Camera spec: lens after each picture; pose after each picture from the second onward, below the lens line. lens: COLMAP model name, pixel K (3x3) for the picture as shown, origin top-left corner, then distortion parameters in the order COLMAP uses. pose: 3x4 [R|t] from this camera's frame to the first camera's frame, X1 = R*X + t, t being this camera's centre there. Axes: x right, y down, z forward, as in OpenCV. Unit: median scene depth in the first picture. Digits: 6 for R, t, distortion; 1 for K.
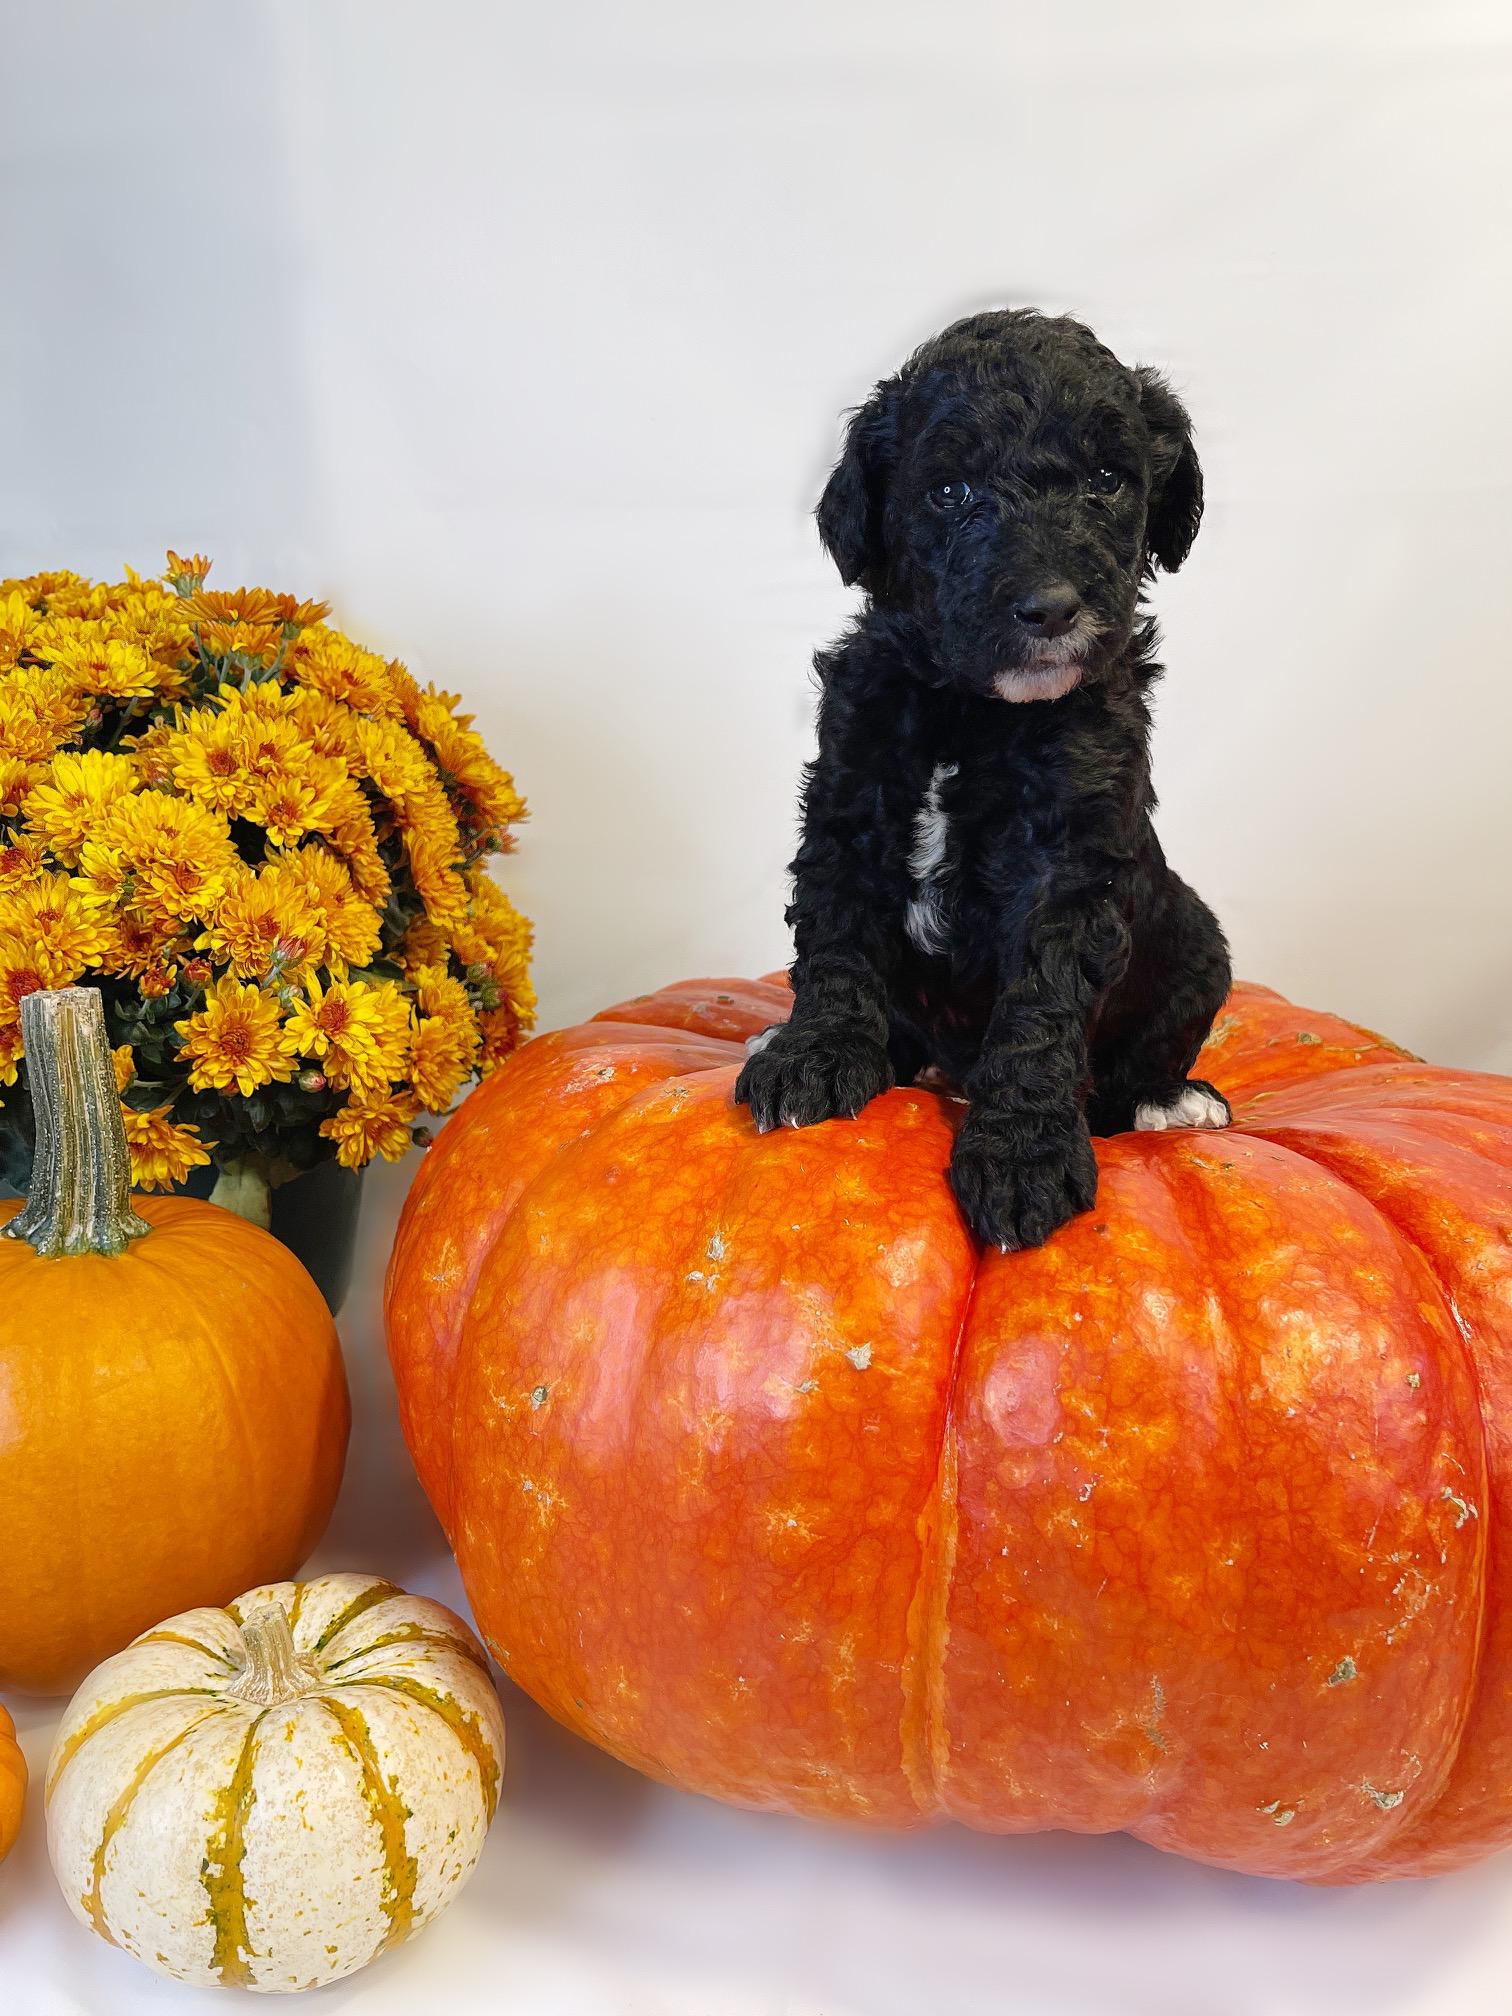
lens RADIAL K [[1561.6, 0, 752.8], [0, 1561.6, 964.1], [0, 0, 1]] dist [0.008384, 0.000509]
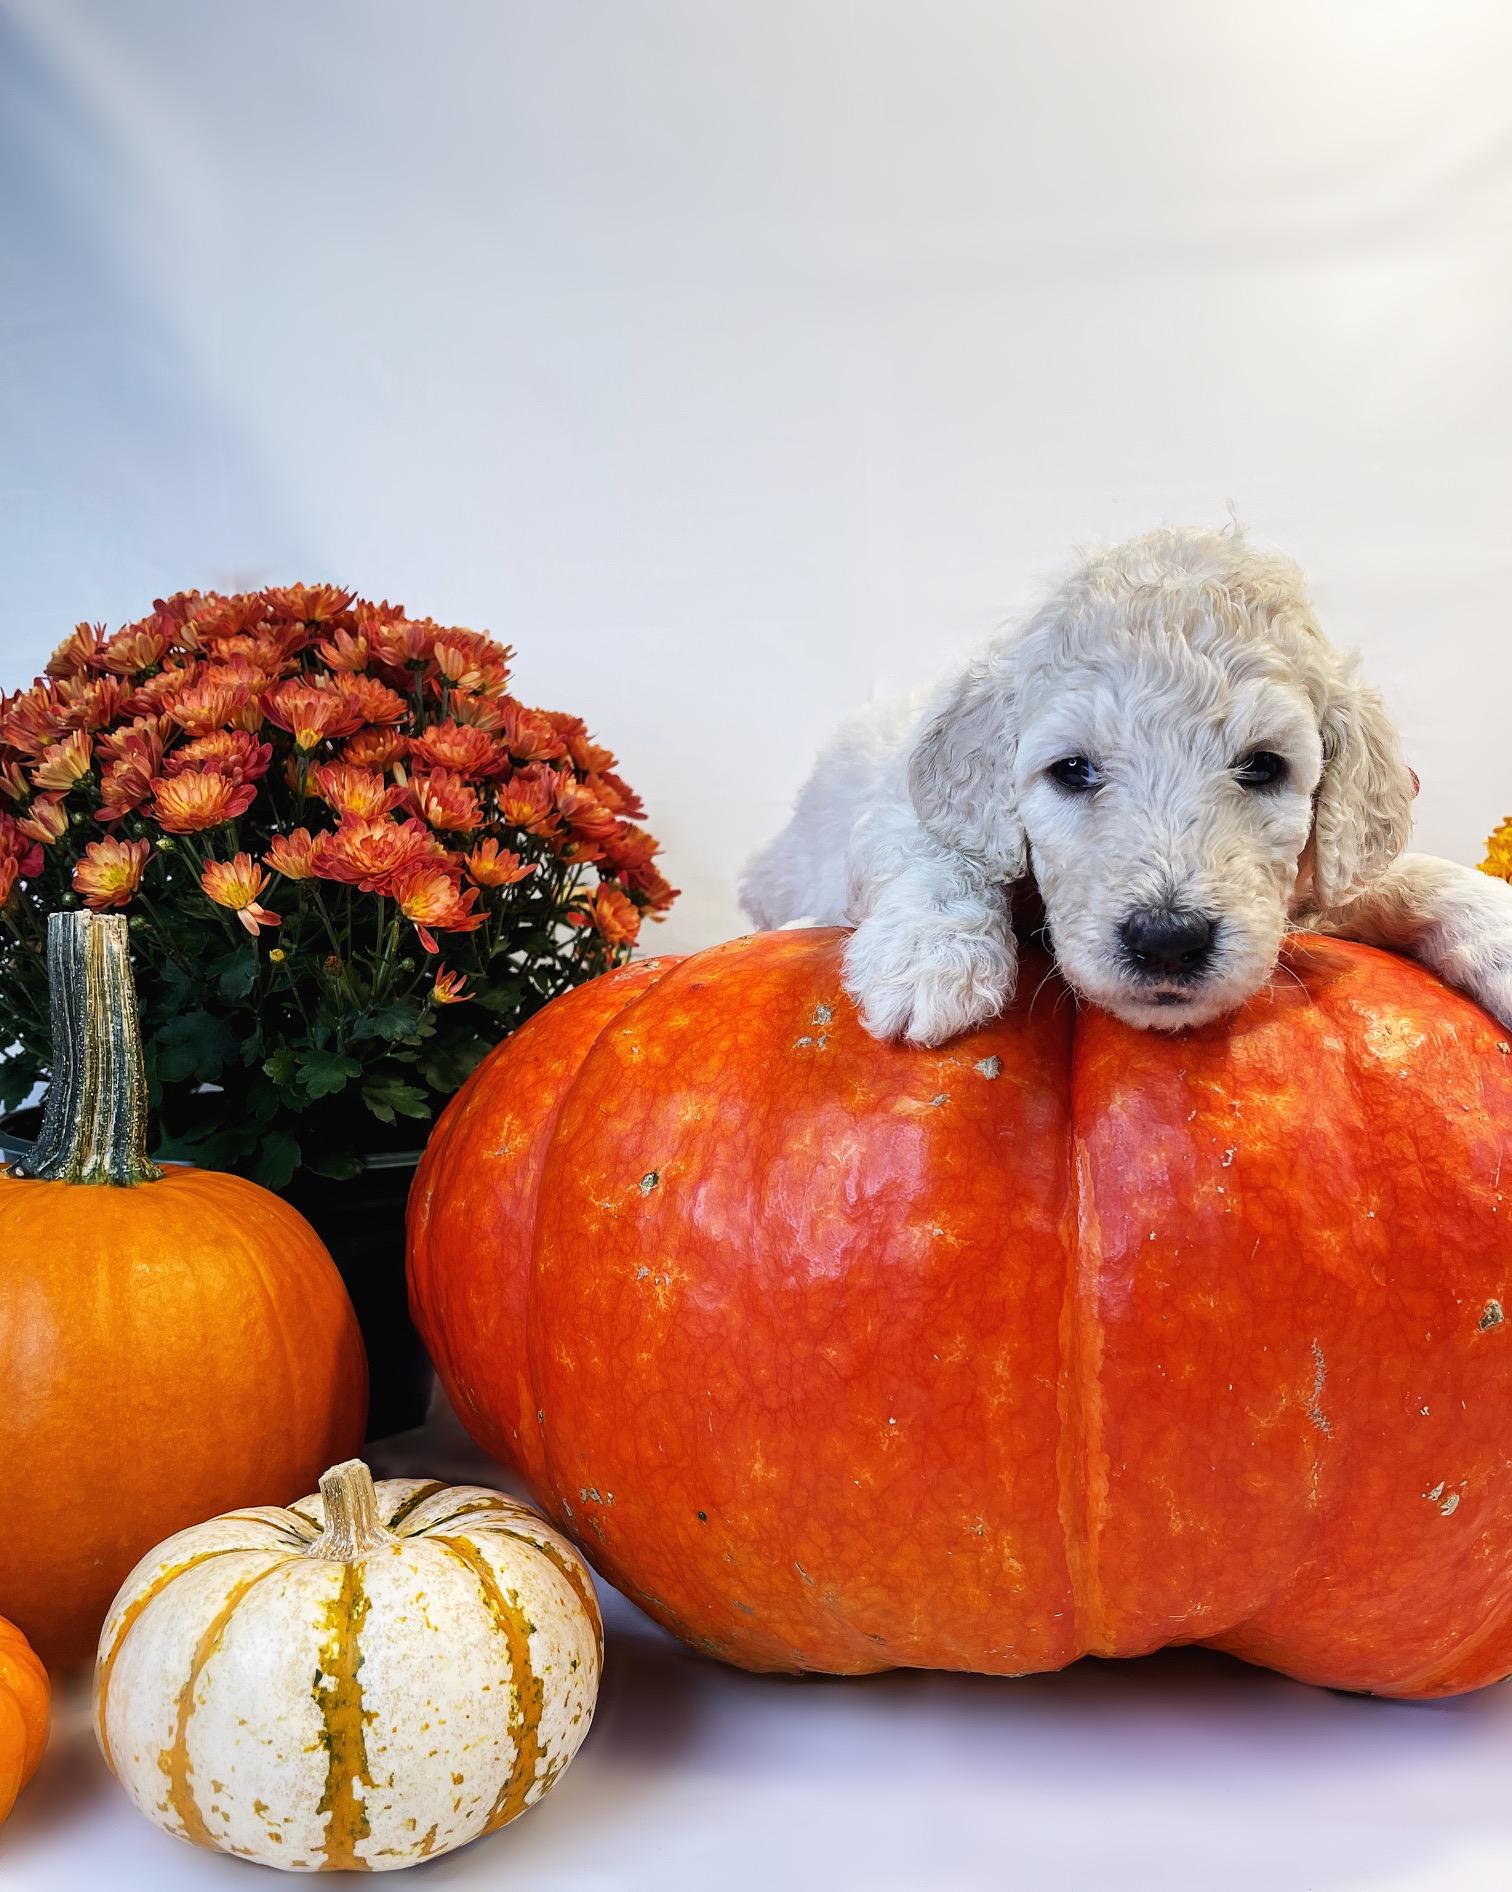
lens RADIAL K [[1558.9, 0, 730.2], [0, 1558.9, 1020.5], [0, 0, 1]] dist [0.015688, -0.001179]
pose [[0.991314, -0.032540, 0.127429, -0.218073], [0.060003, 0.974093, -0.218044, 0.413753], [-0.117032, 0.223796, 0.967584, 0.021947]]
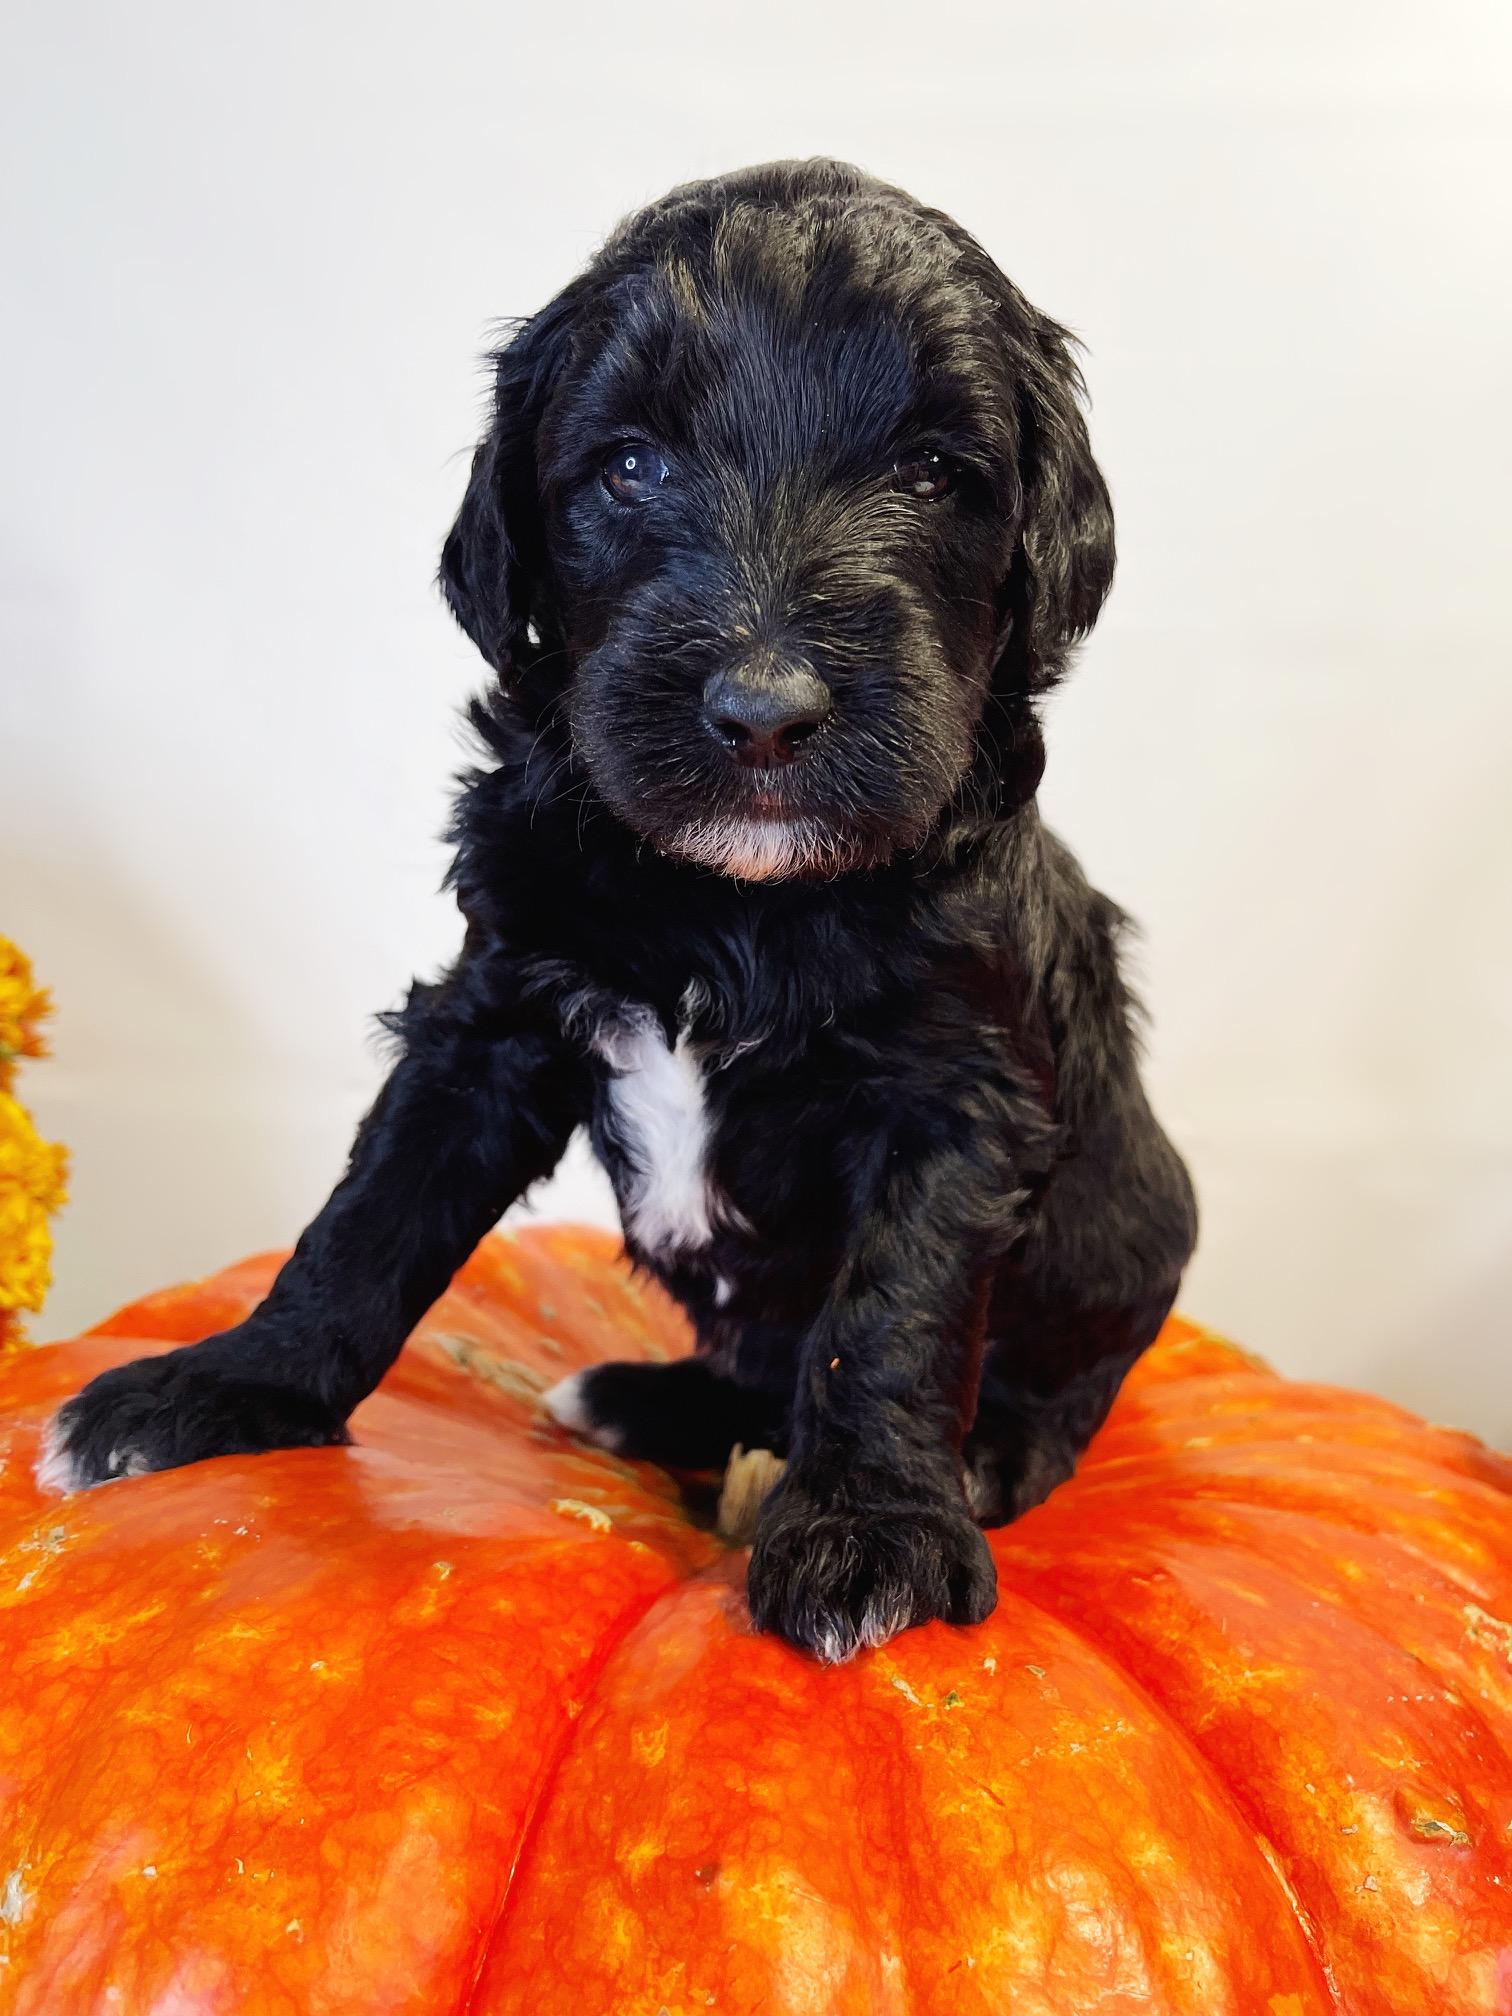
lens RADIAL K [[1568.4, 0, 789.8], [0, 1568.4, 983.3], [0, 0, 1]] dist [0.001925, -0.003260]
pose [[0.992952, 0.013460, 0.117752, 0.179186], [-0.004937, 0.997365, -0.072374, -0.097199], [-0.118416, 0.071283, 0.990402, 0.427423]]
